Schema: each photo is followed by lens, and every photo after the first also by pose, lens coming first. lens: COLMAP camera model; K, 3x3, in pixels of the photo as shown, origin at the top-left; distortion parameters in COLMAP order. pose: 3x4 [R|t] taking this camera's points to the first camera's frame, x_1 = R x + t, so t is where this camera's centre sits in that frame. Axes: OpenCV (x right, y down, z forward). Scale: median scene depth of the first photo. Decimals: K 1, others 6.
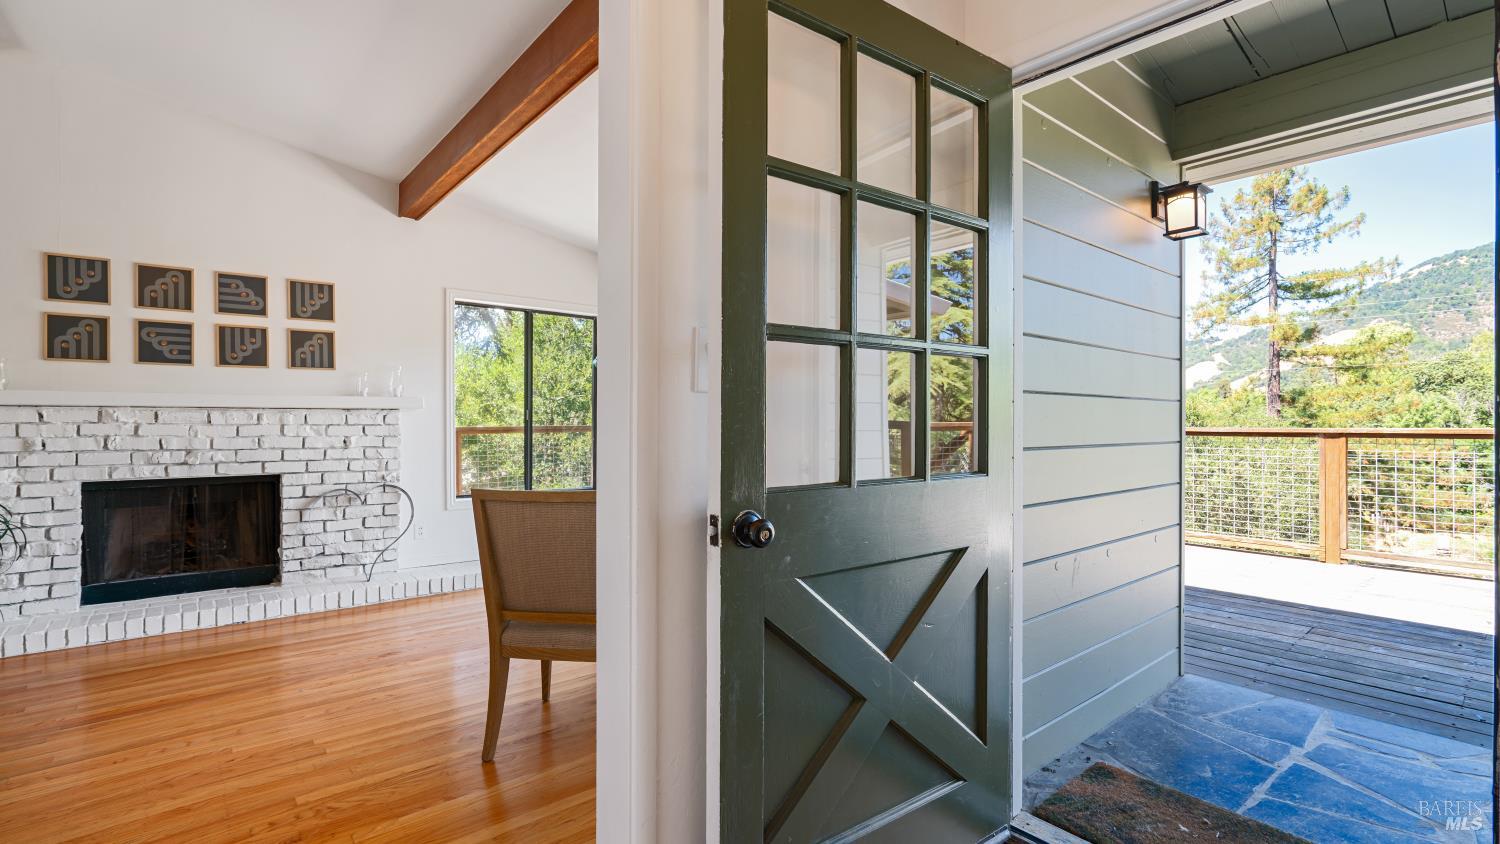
lens RADIAL K [[677.0, 0, 727.1], [0, 677.0, 422.2], [0, 0, 1]] dist [-0.001328, -0.000144]
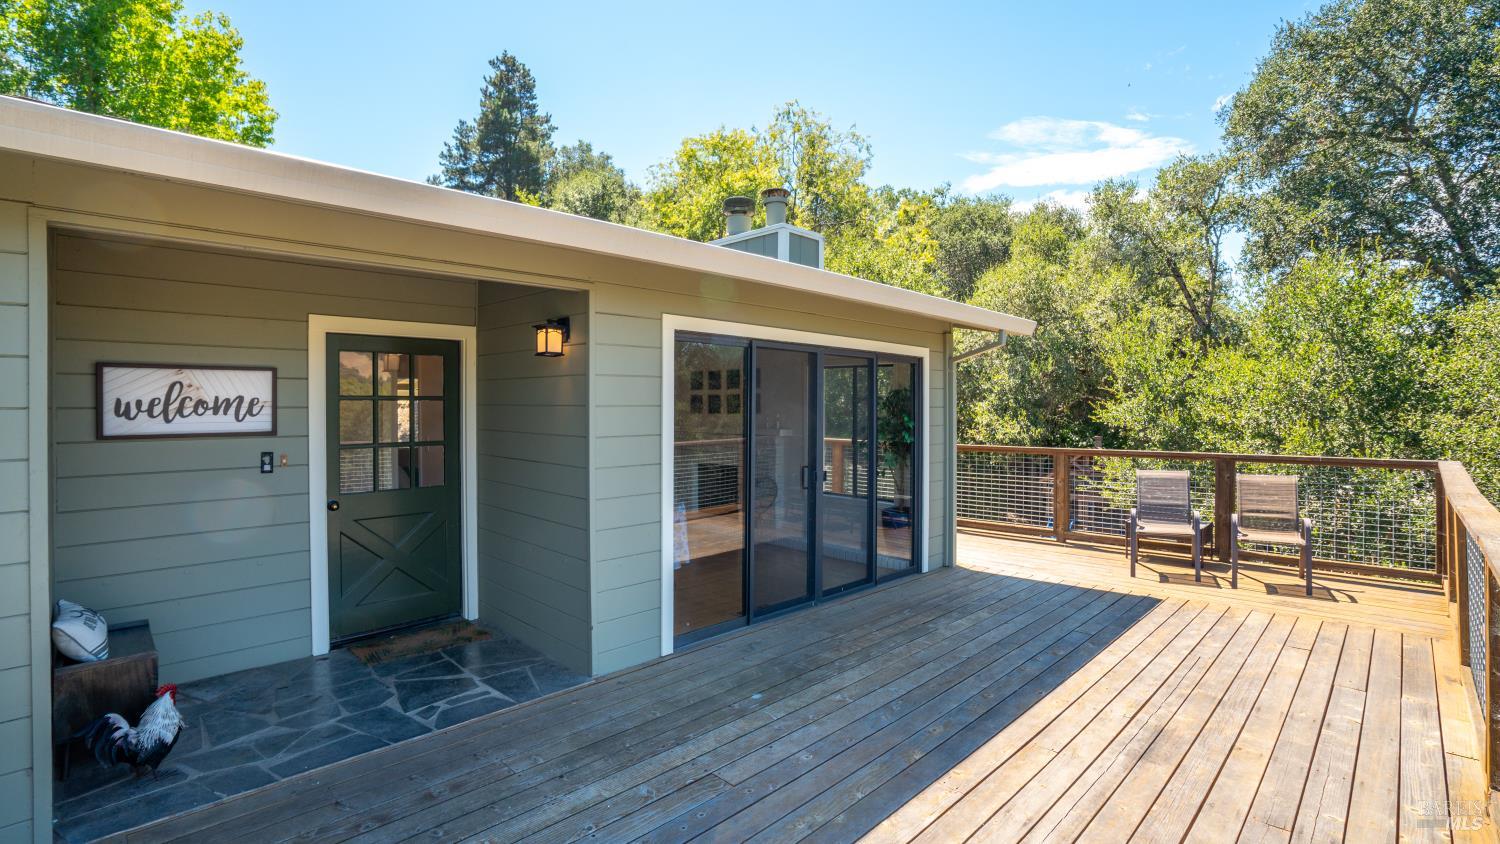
lens RADIAL K [[677.0, 0, 727.1], [0, 677.0, 422.2], [0, 0, 1]] dist [-0.001328, -0.000144]
pose [[0.095211, 0.028562, -0.995047, 2.425639], [-0.004667, 0.999590, 0.028246, -0.201298], [0.995446, 0.001954, 0.095306, 1.371838]]
